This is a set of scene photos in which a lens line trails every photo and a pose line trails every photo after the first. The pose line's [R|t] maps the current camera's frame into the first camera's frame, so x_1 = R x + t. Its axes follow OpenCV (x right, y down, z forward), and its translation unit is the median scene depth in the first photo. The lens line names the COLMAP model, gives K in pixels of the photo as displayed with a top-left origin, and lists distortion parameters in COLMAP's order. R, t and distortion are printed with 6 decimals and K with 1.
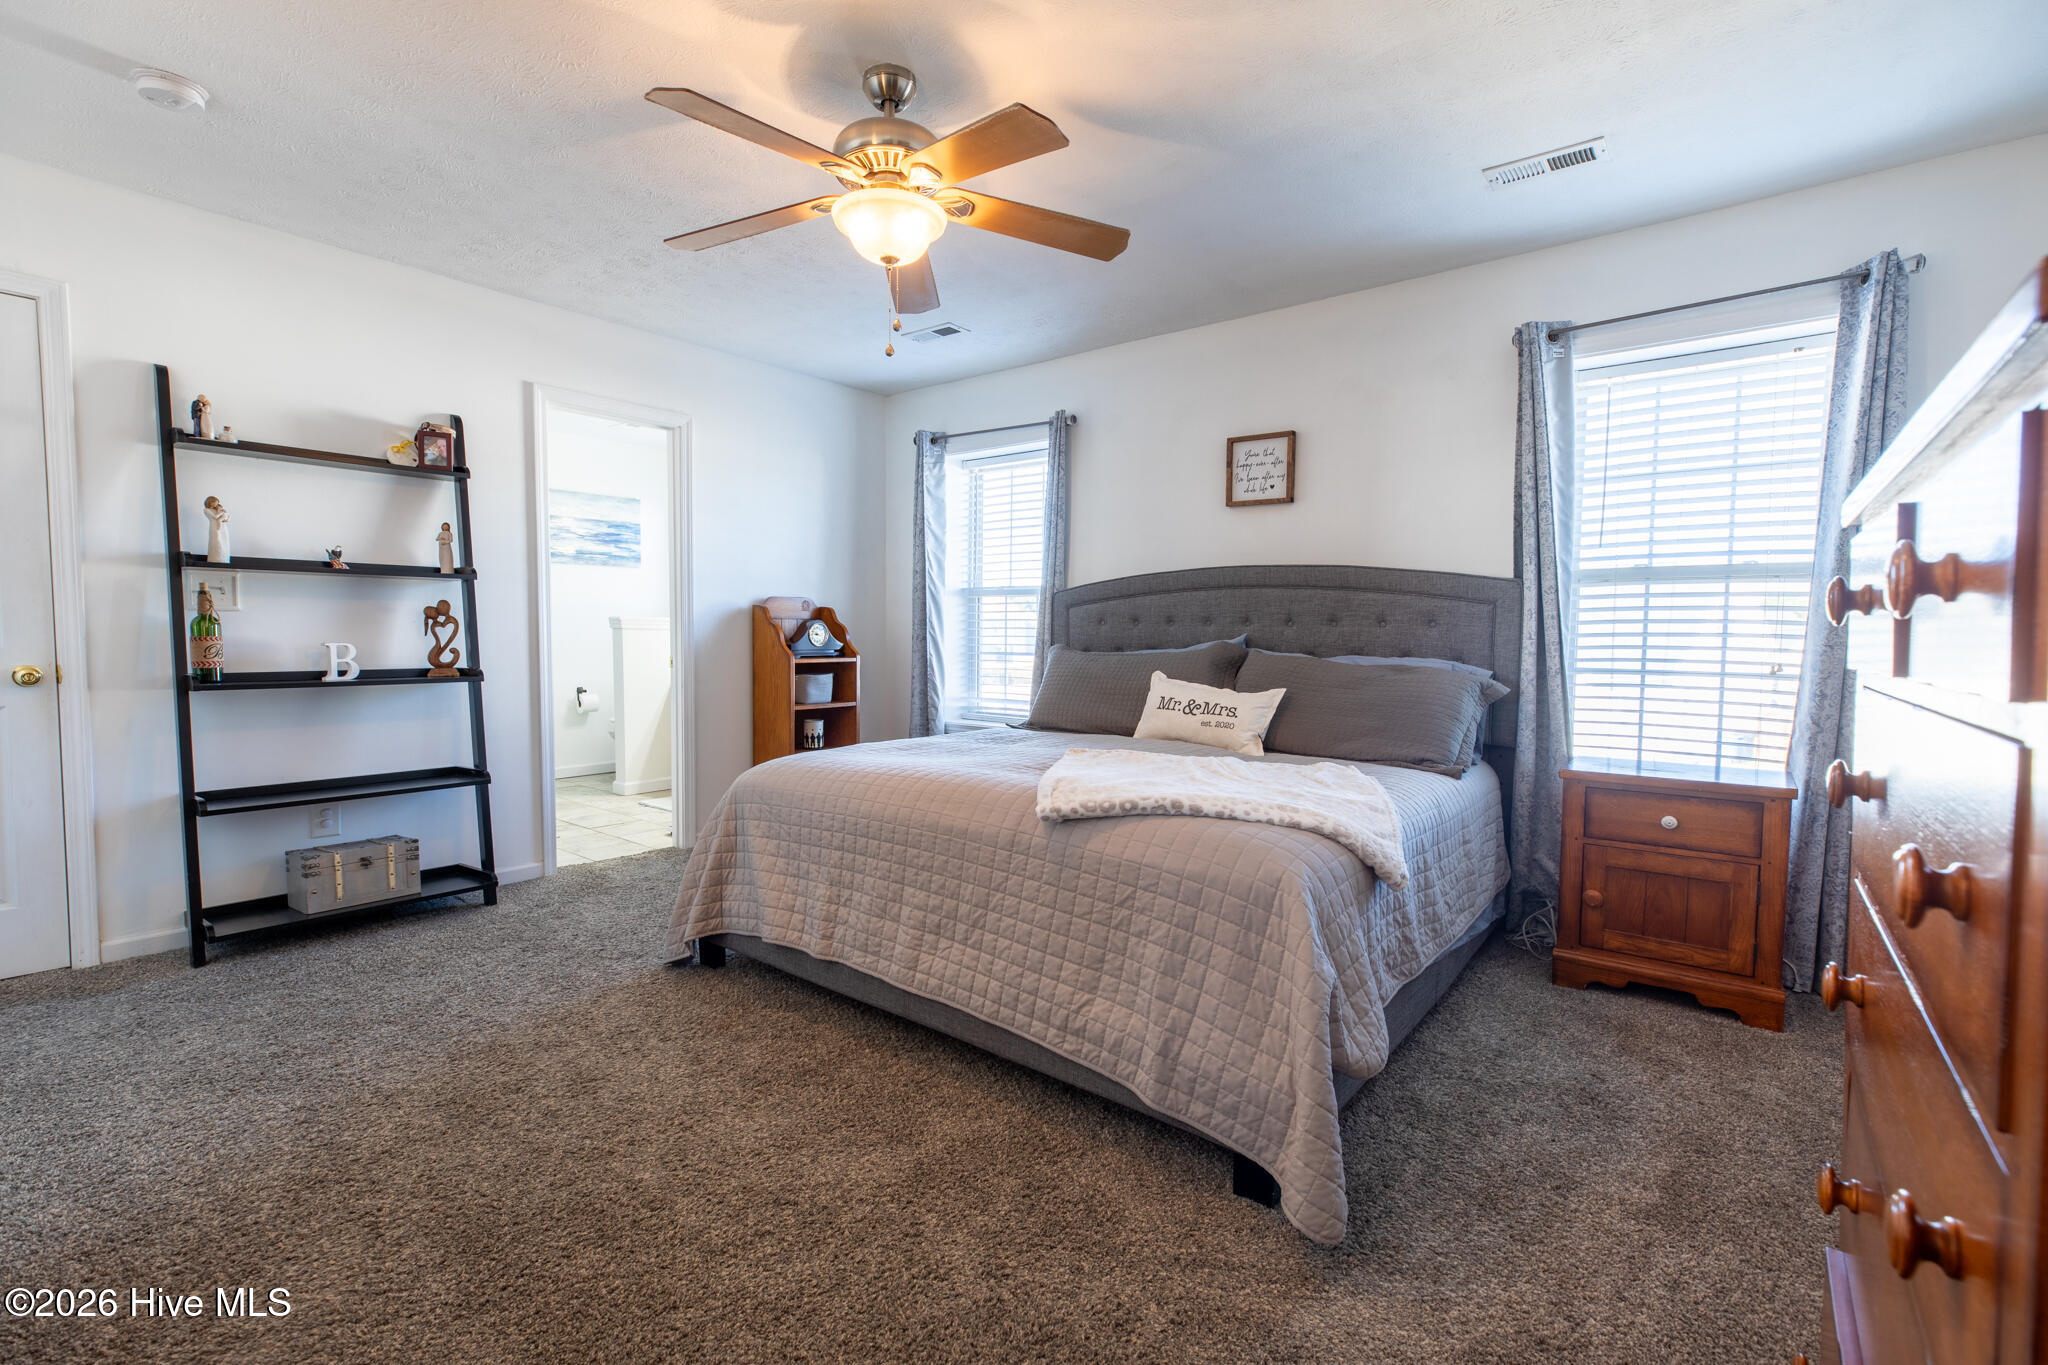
lens RADIAL K [[930.3, 0, 1026.1], [0, 930.3, 684.7], [0, 0, 1]] dist [0.001327, 0.002726]
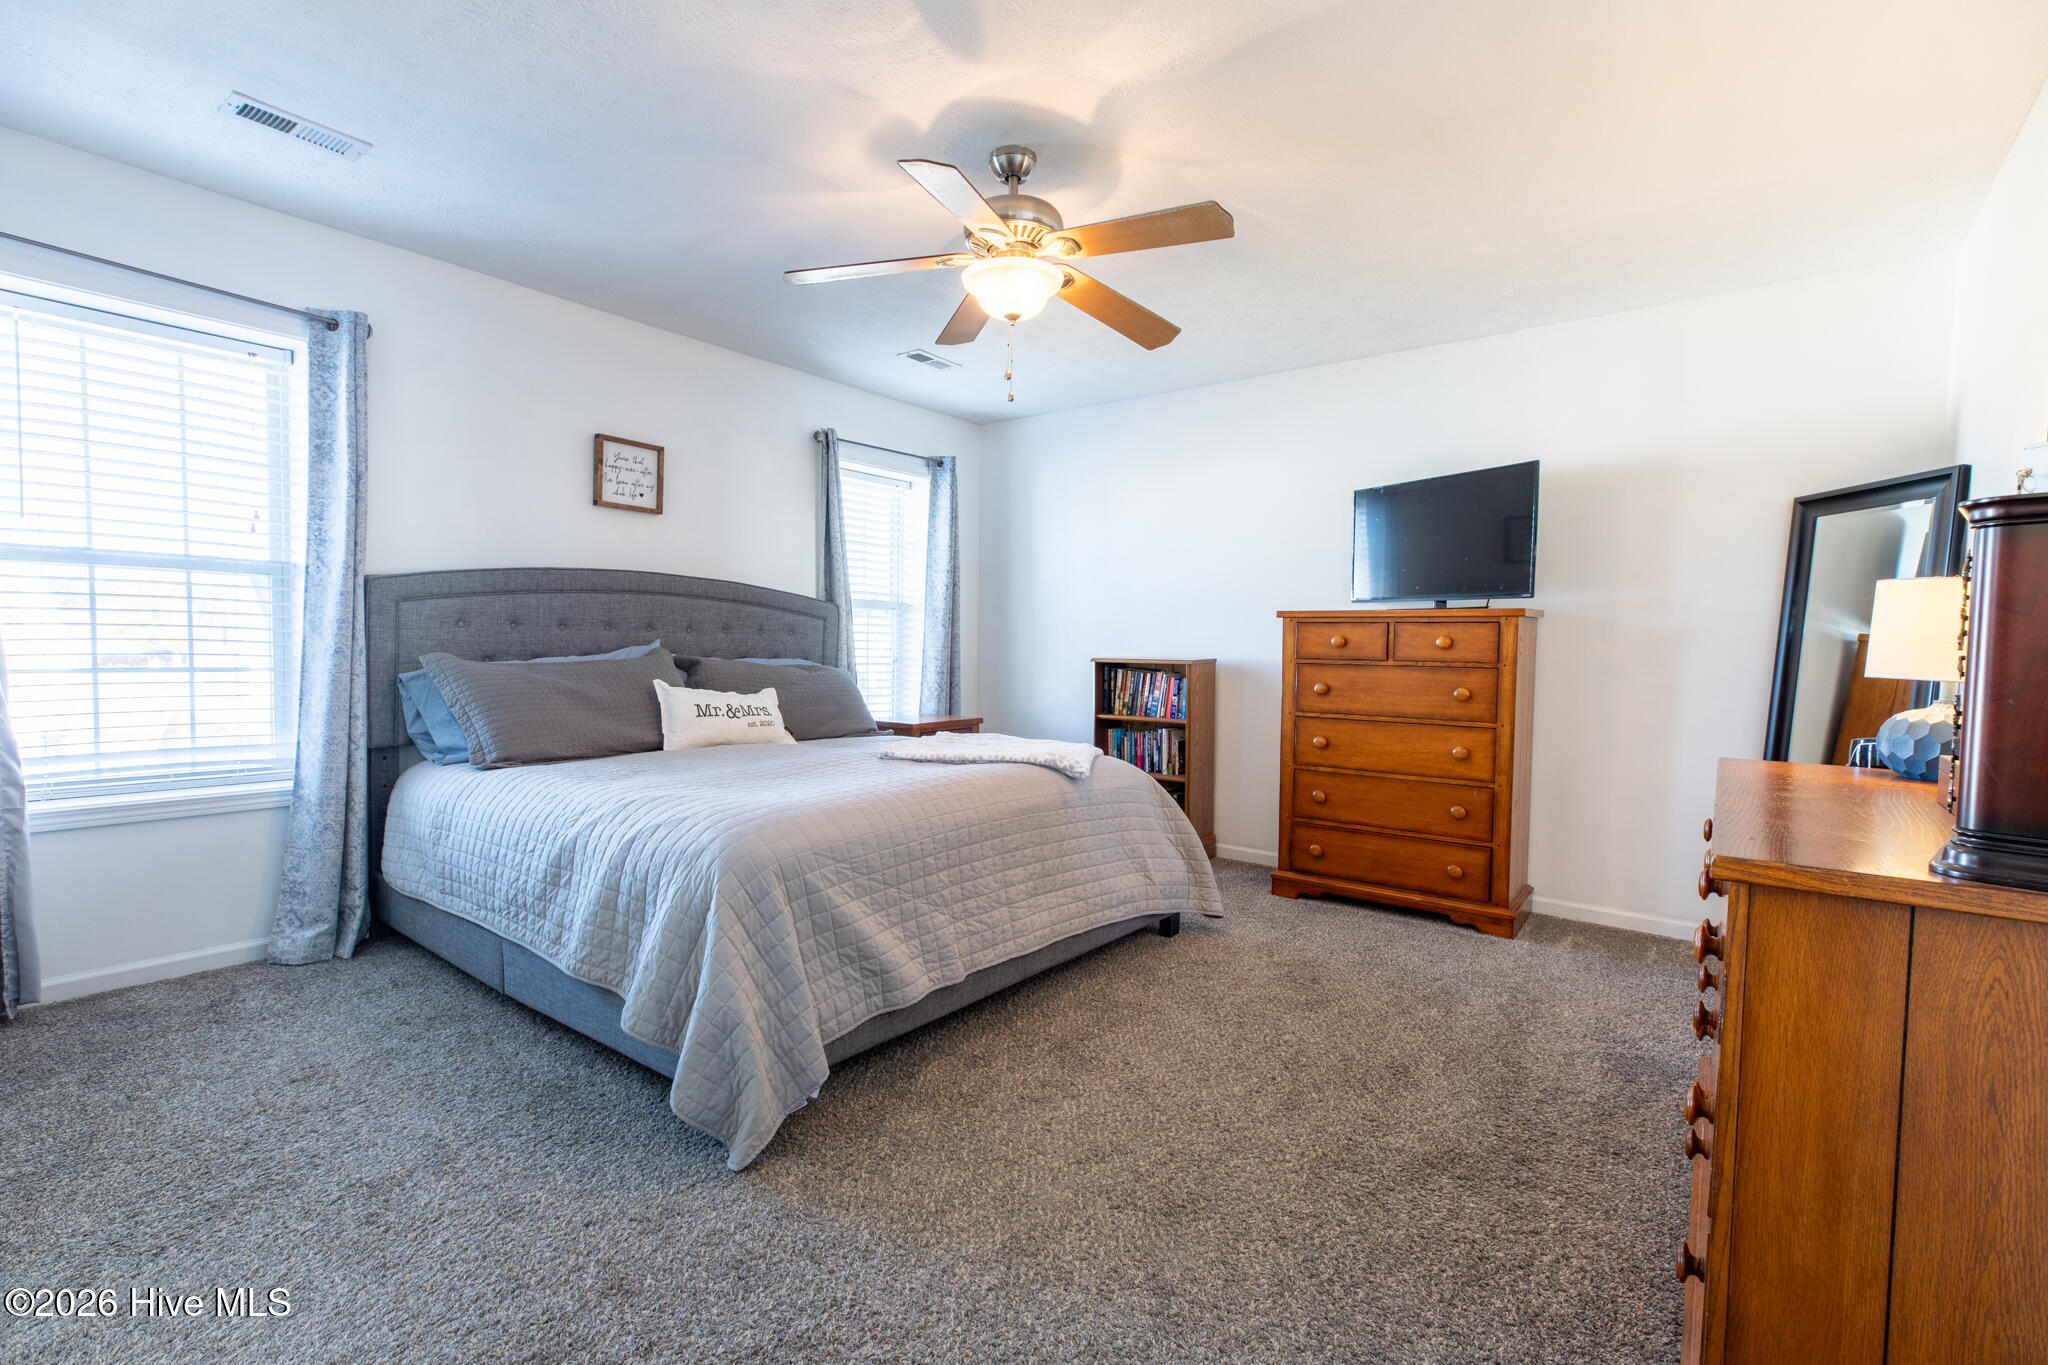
lens RADIAL K [[930.3, 0, 1016.7], [0, 930.3, 678.9], [0, 0, 1]] dist [0.001327, 0.002726]
pose [[-0.012898, -0.042456, 0.999015, -0.774508], [0.044809, 0.998070, 0.042994, -0.038070], [-0.998912, 0.045319, -0.010971, 0.617999]]
